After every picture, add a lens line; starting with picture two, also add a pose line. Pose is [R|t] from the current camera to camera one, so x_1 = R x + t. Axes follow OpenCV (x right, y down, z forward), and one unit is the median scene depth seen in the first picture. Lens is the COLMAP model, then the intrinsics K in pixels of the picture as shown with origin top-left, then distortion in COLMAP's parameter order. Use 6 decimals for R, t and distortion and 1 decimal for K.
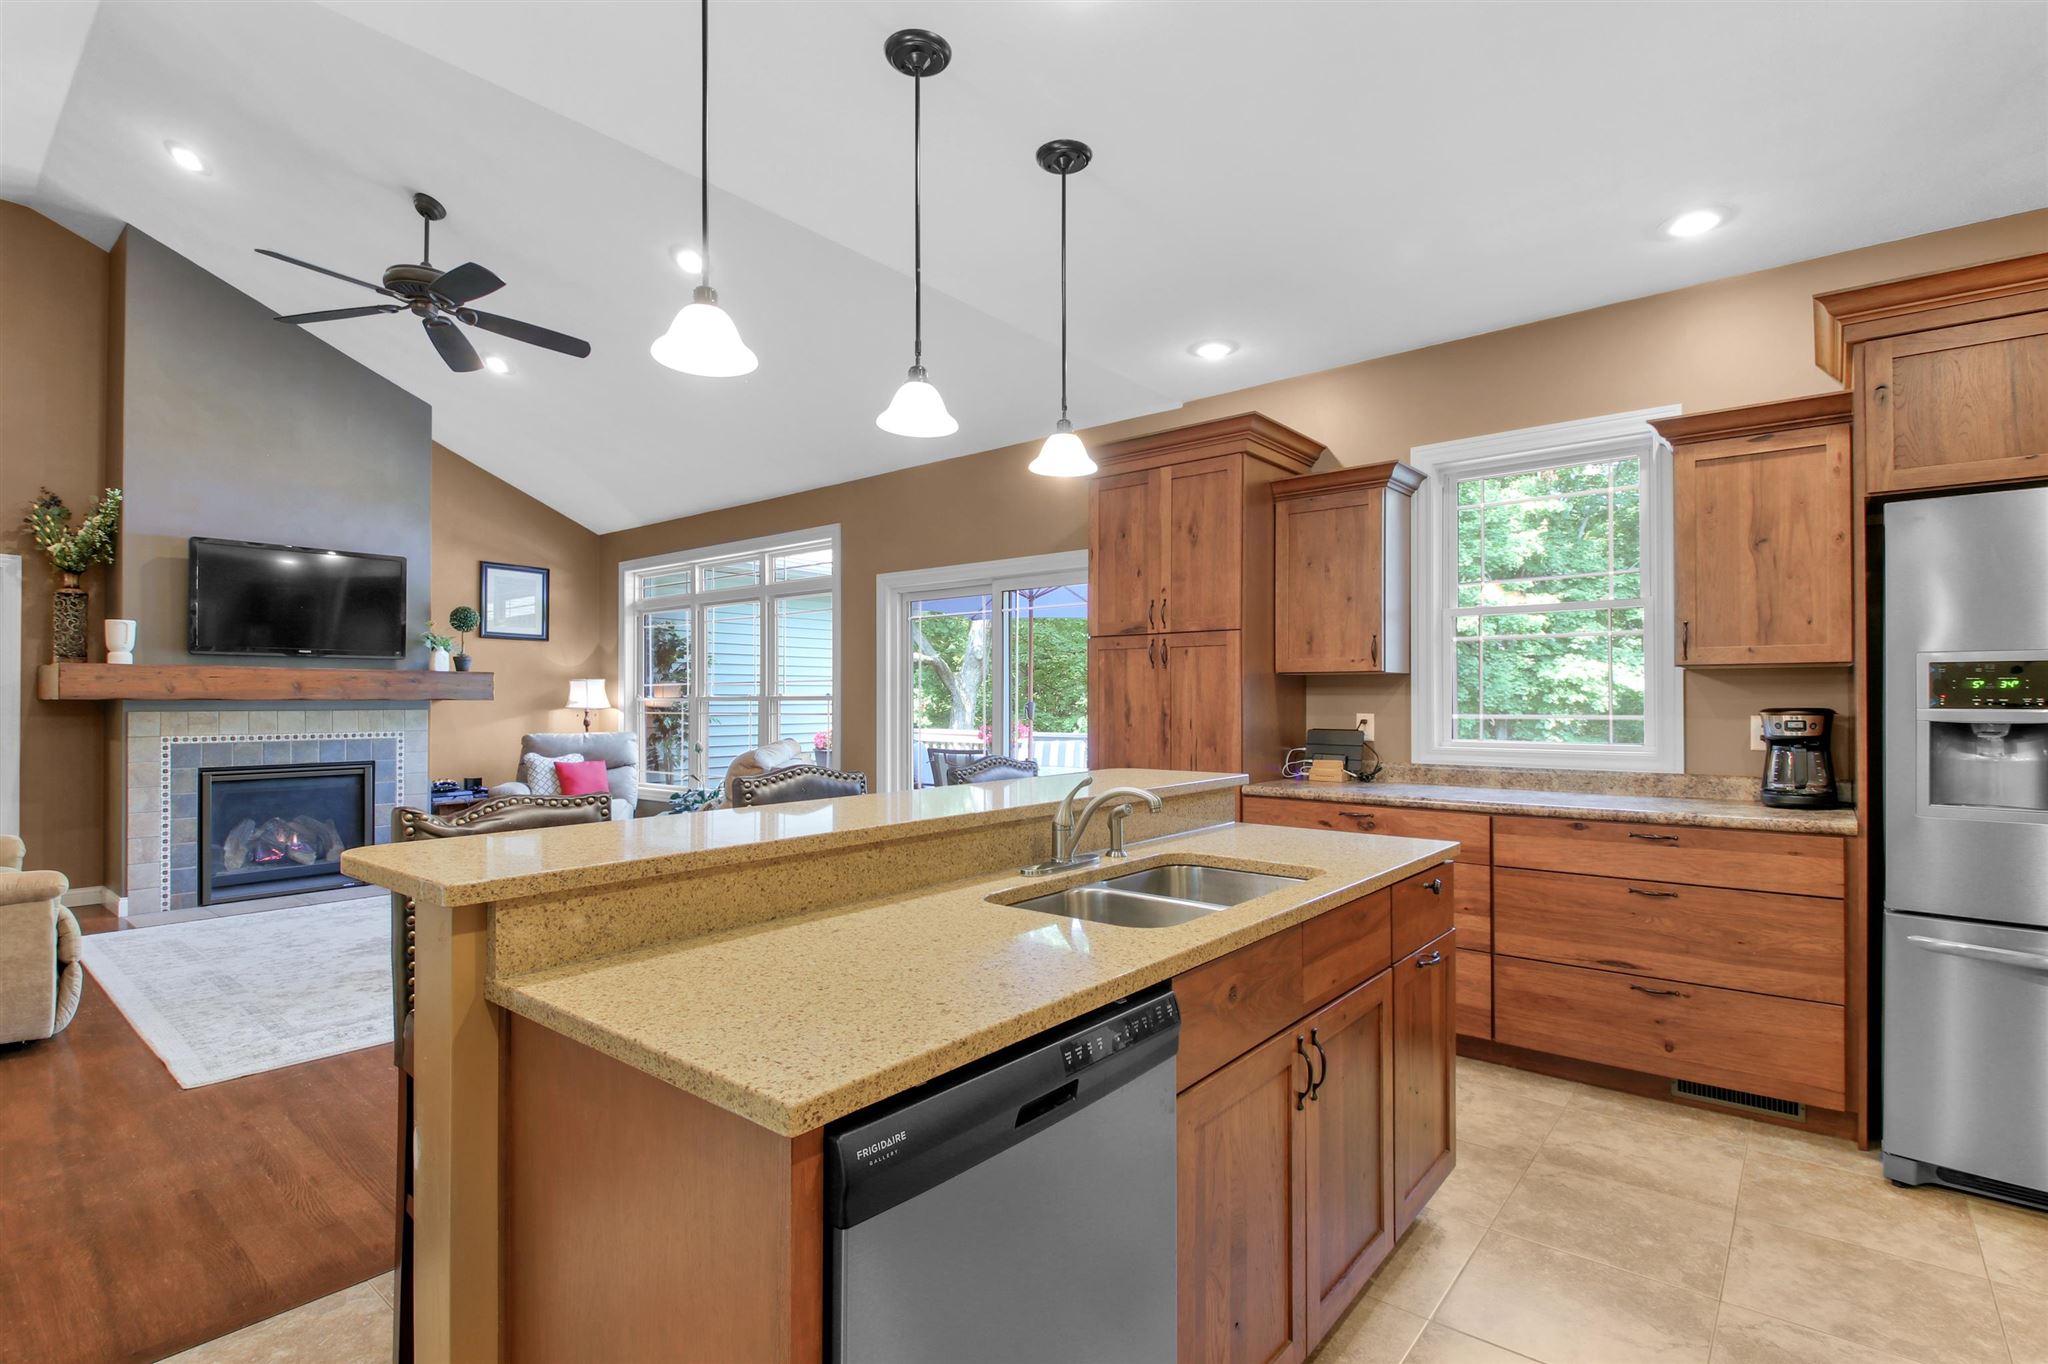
lens RADIAL K [[970.6, 0, 1007.7], [0, 970.6, 695.7], [0, 0, 1]] dist [0.037825, -0.029675]
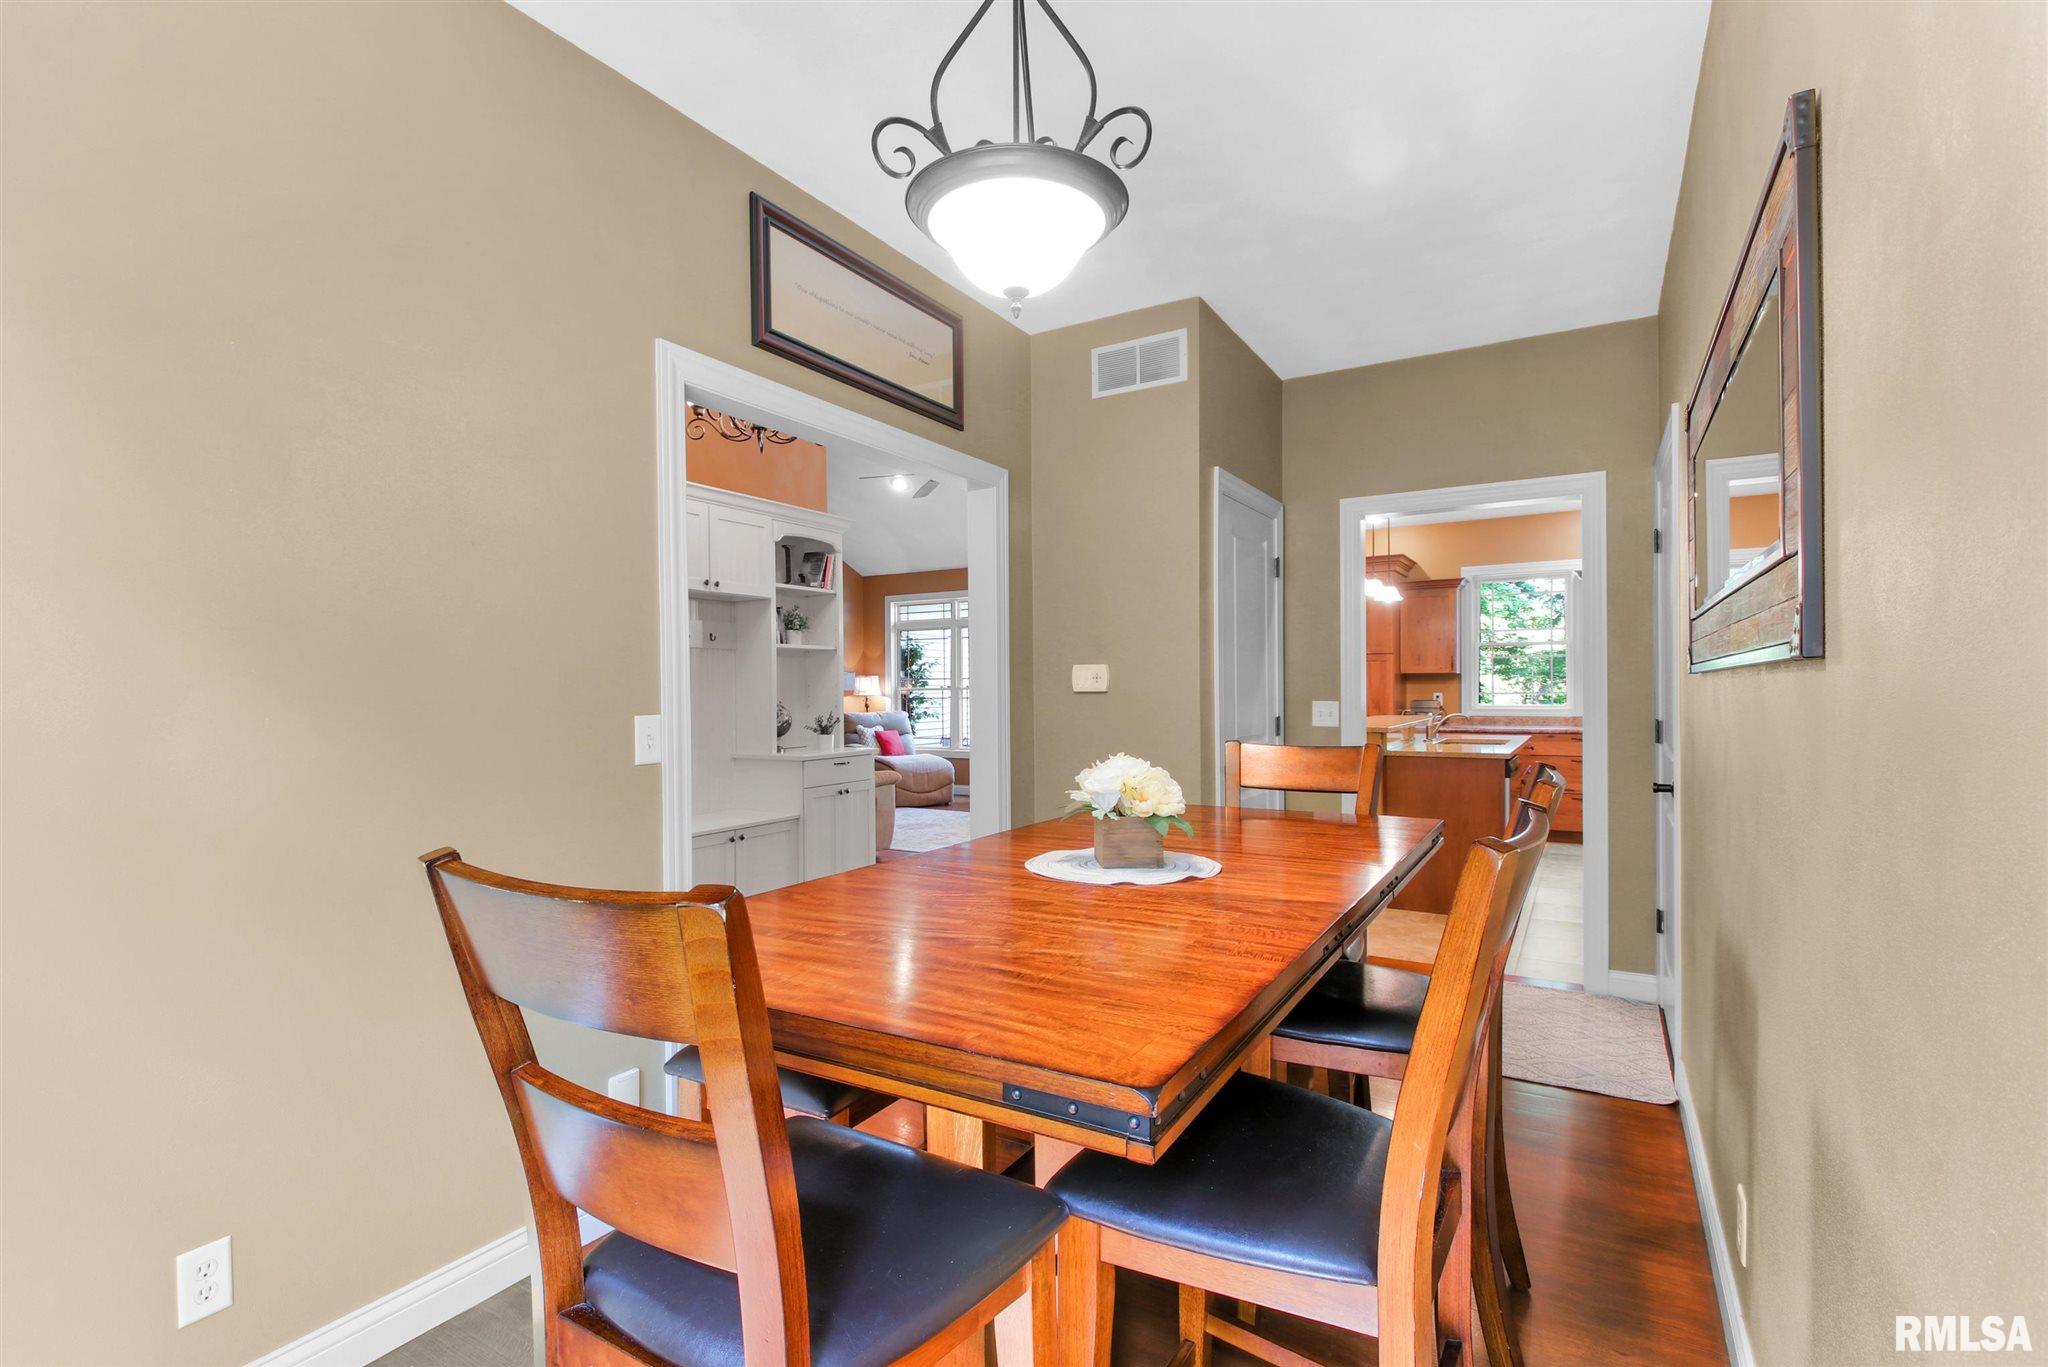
lens RADIAL K [[970.6, 0, 1007.7], [0, 970.6, 697.2], [0, 0, 1]] dist [0.037825, -0.029675]
pose [[0.987304, -0.008433, 0.158615, -0.629667], [0.006398, 0.999891, 0.013334, -0.003883], [-0.158710, -0.012150, 0.987250, -0.661346]]
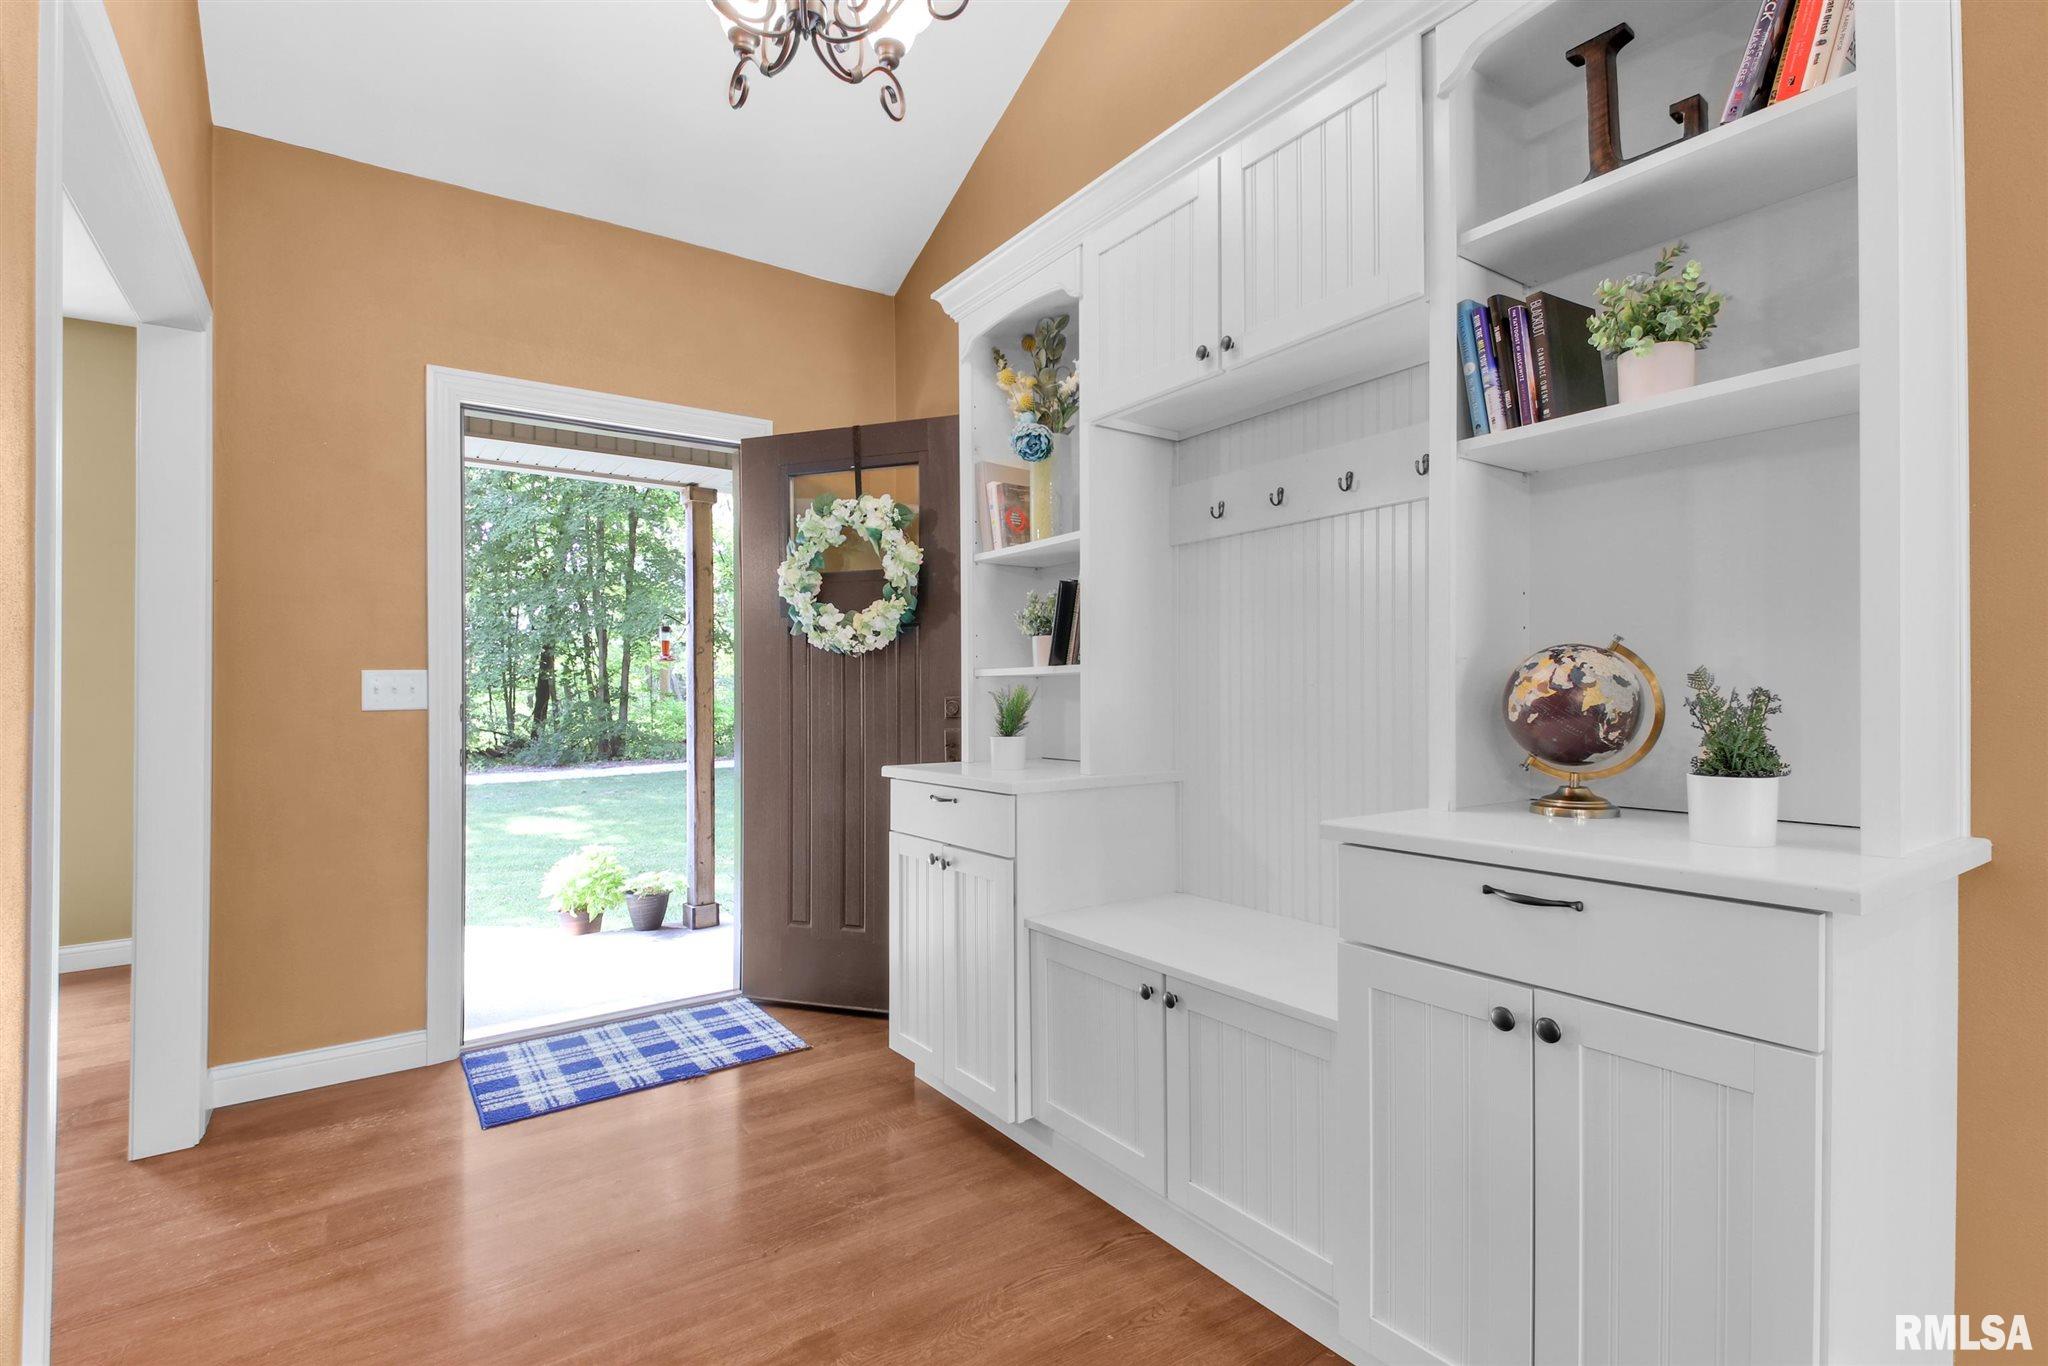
lens RADIAL K [[954.2, 0, 1004.4], [0, 954.2, 696.8], [0, 0, 1]] dist [0.036917, -0.021439]
pose [[-0.277715, -0.000194, -0.960664, -0.404120], [0.007530, 0.999969, -0.002379, 0.028618], [0.960634, -0.007895, -0.277704, 0.254399]]
